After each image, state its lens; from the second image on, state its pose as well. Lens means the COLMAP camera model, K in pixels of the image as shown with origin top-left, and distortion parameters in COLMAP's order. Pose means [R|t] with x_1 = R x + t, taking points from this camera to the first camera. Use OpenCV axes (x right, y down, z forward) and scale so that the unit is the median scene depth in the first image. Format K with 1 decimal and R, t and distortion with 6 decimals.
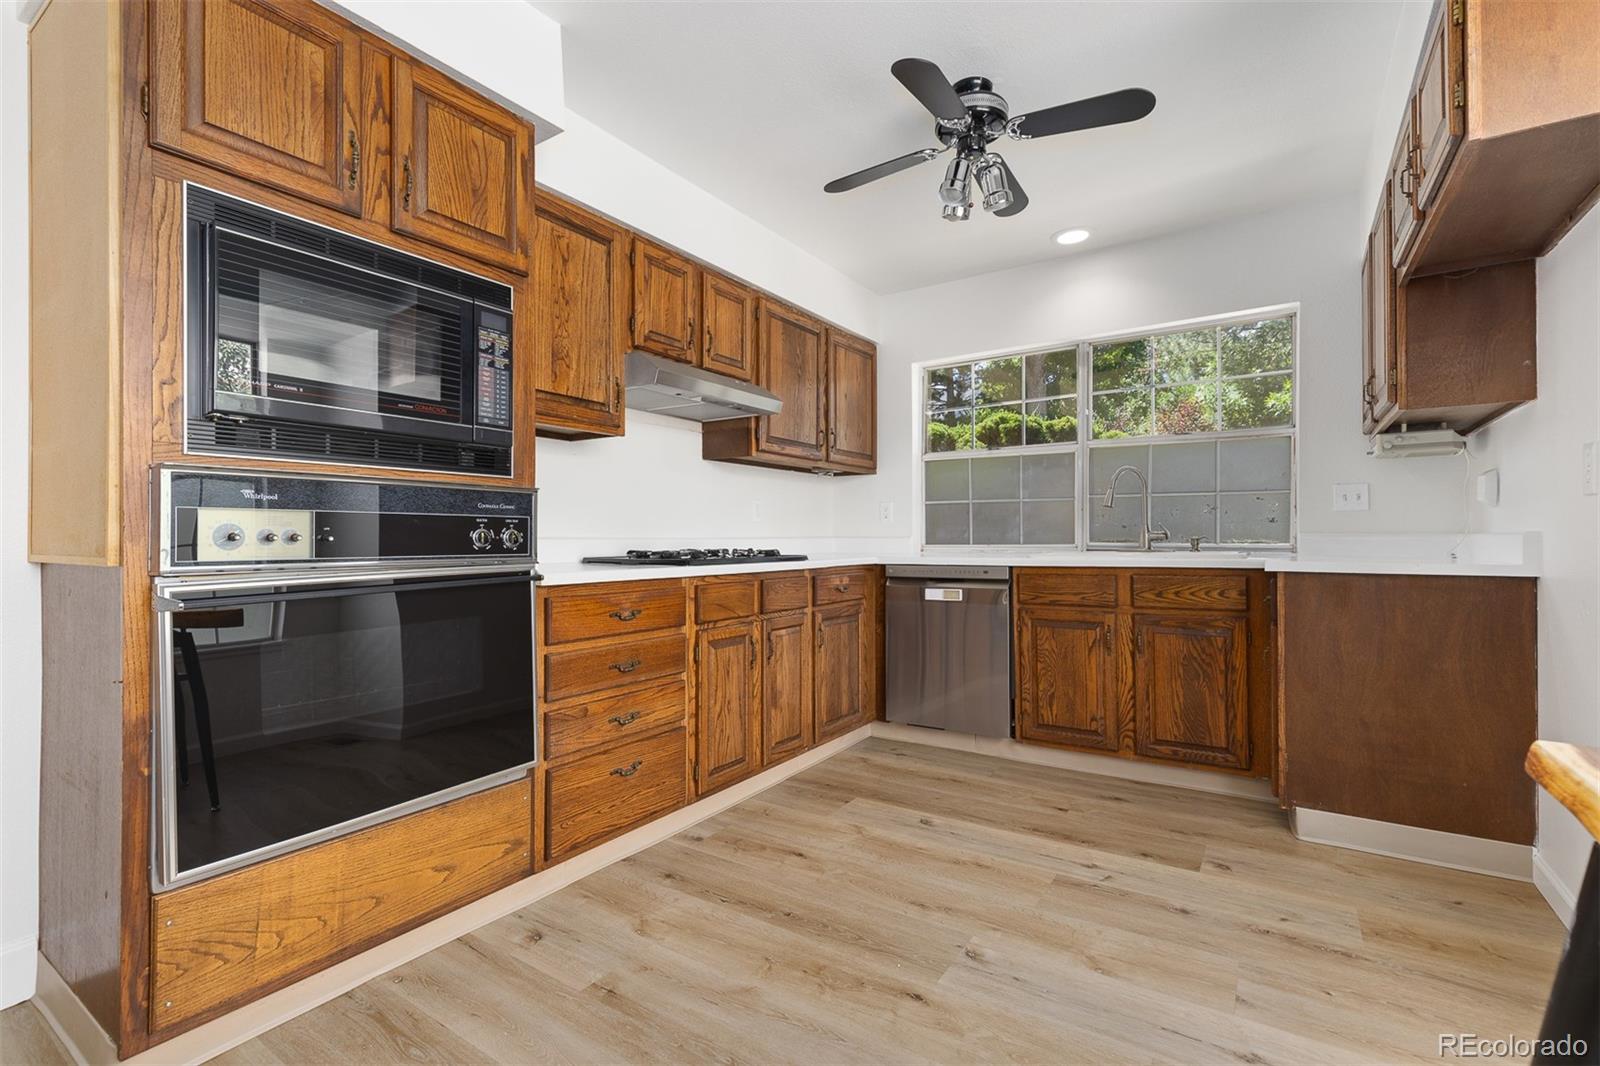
lens RADIAL K [[723.8, 0, 803.3], [0, 723.8, 531.2], [0, 0, 1]] dist [0.011855, -0.001435]
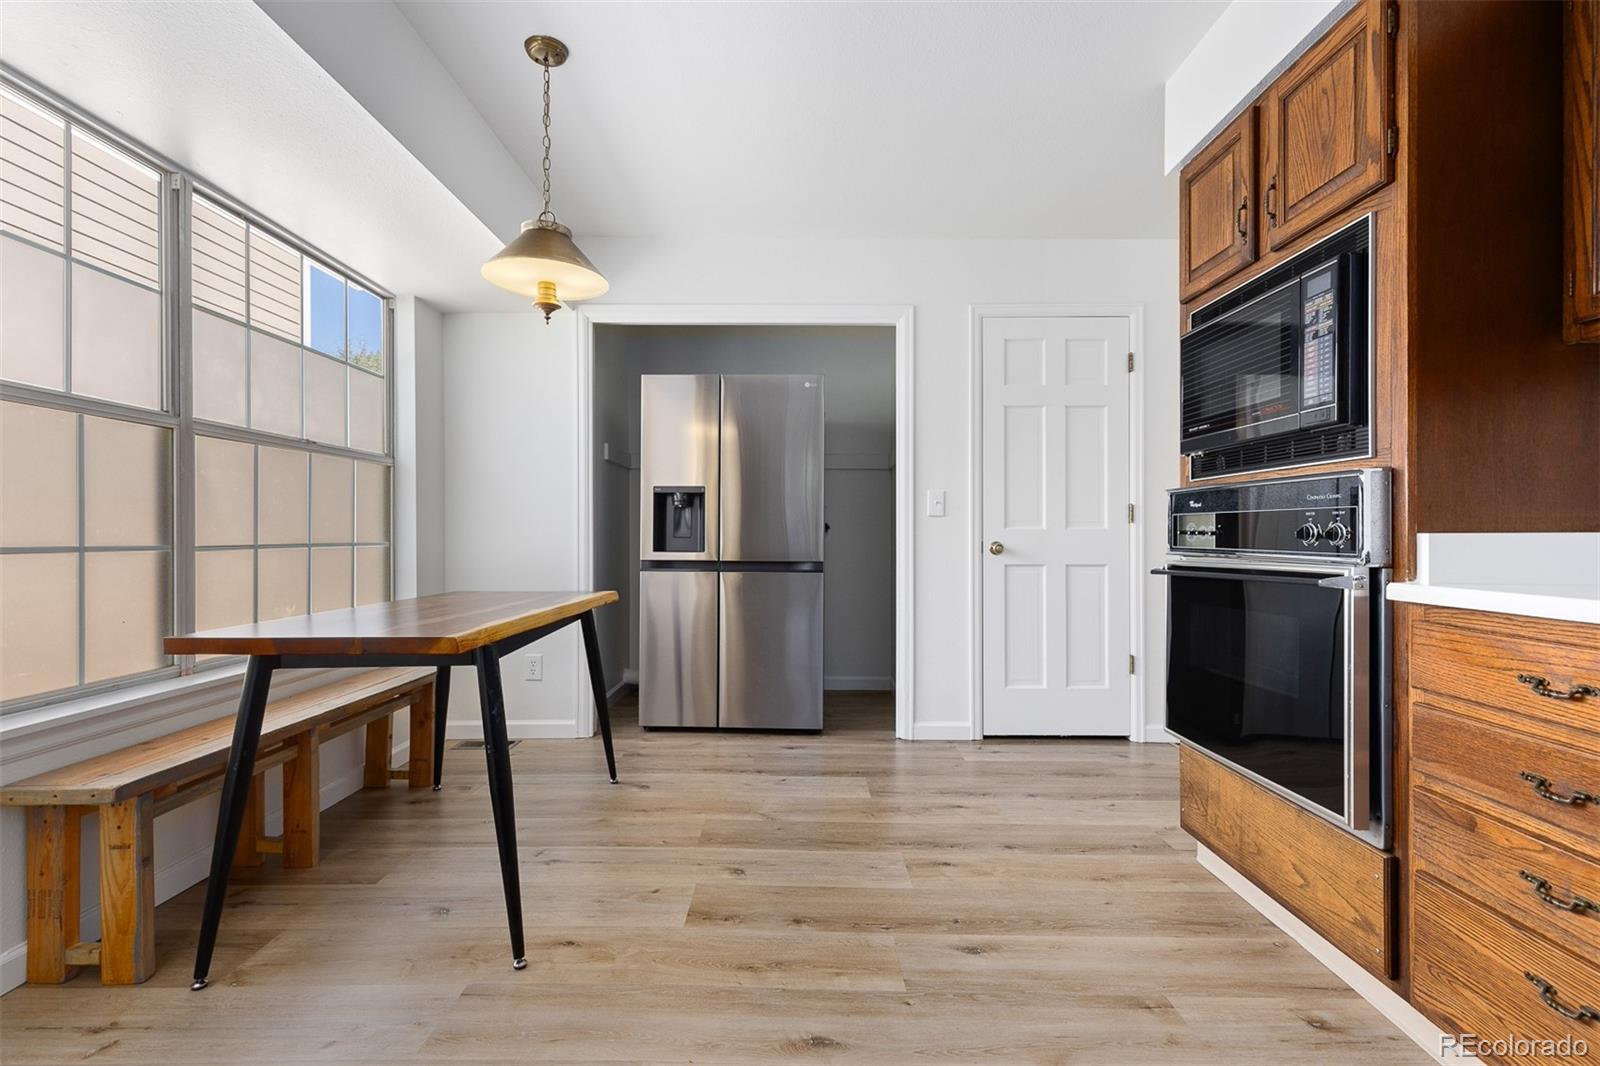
lens RADIAL K [[723.8, 0, 788.3], [0, 723.8, 530.2], [0, 0, 1]] dist [0.011855, -0.001435]
pose [[-0.842329, -0.002511, -0.538957, 0.437754], [0.003490, 0.999943, -0.010113, 0.009200], [0.538952, -0.010400, -0.842272, 1.049278]]
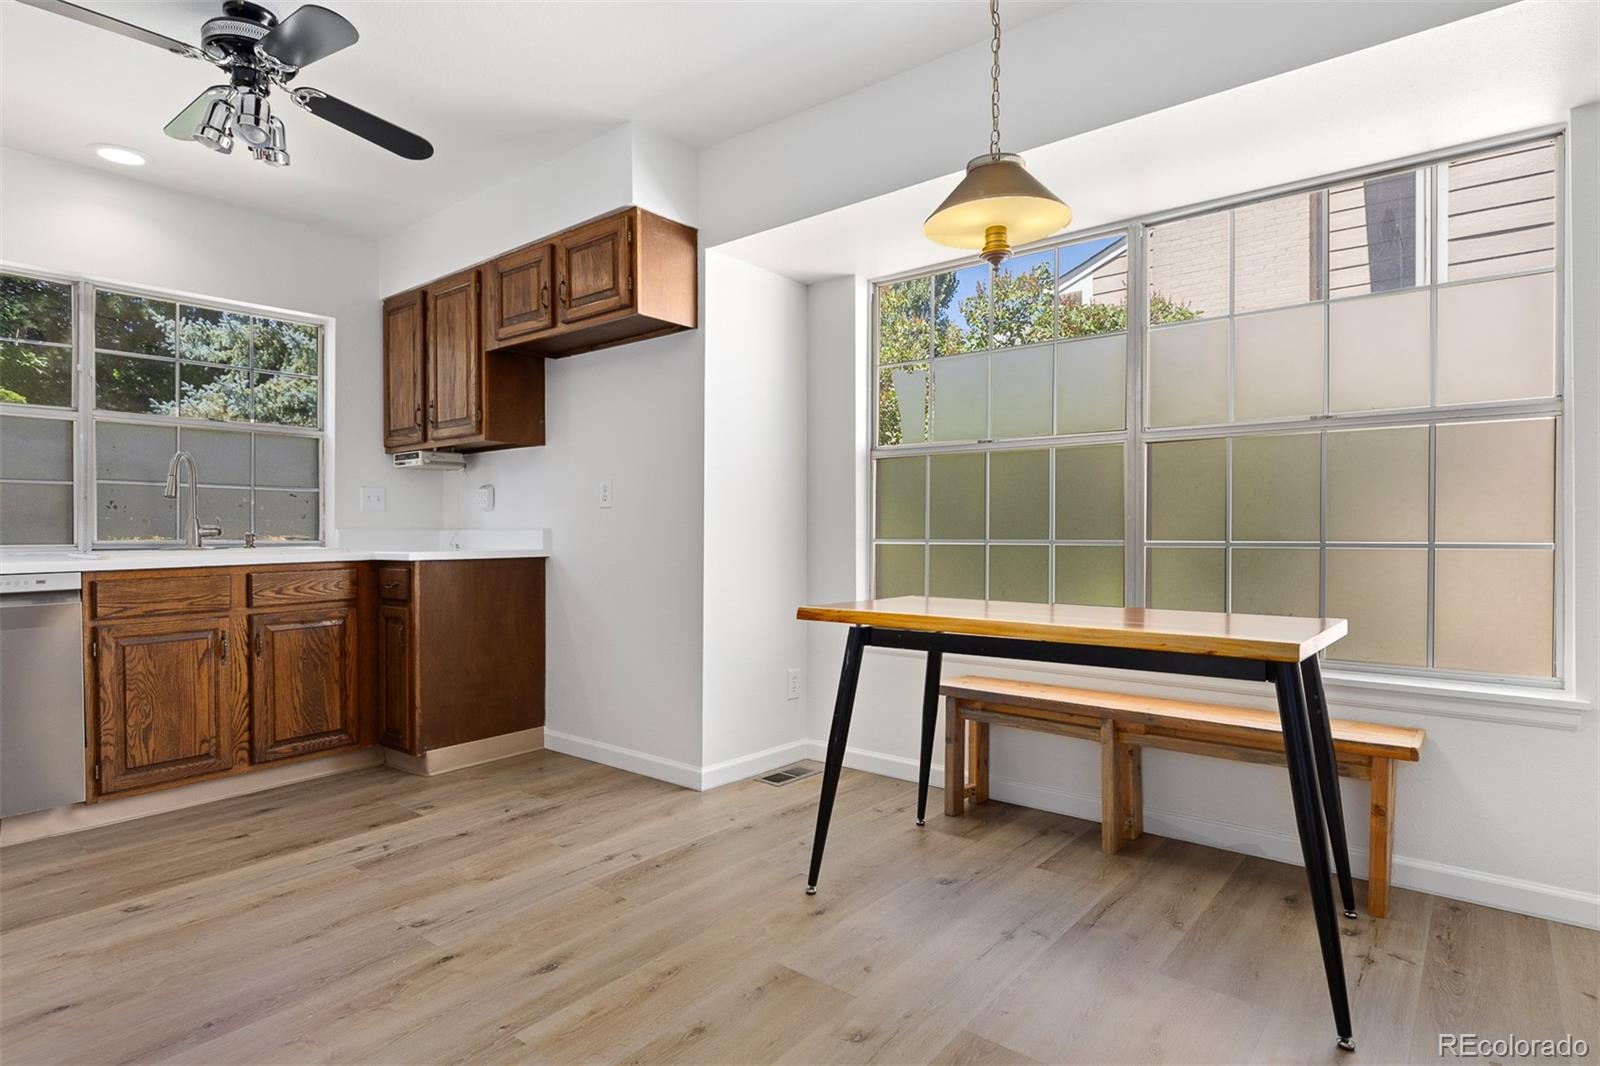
lens RADIAL K [[841.4, 0, 794.8], [0, 841.4, 531.3], [0, 0, 1]] dist [0.000783, 0.002226]
pose [[0.097195, 0.002500, 0.995262, -0.681775], [-0.003150, 0.999993, -0.002204, 0.008427], [-0.995260, -0.002921, 0.097202, 0.246344]]
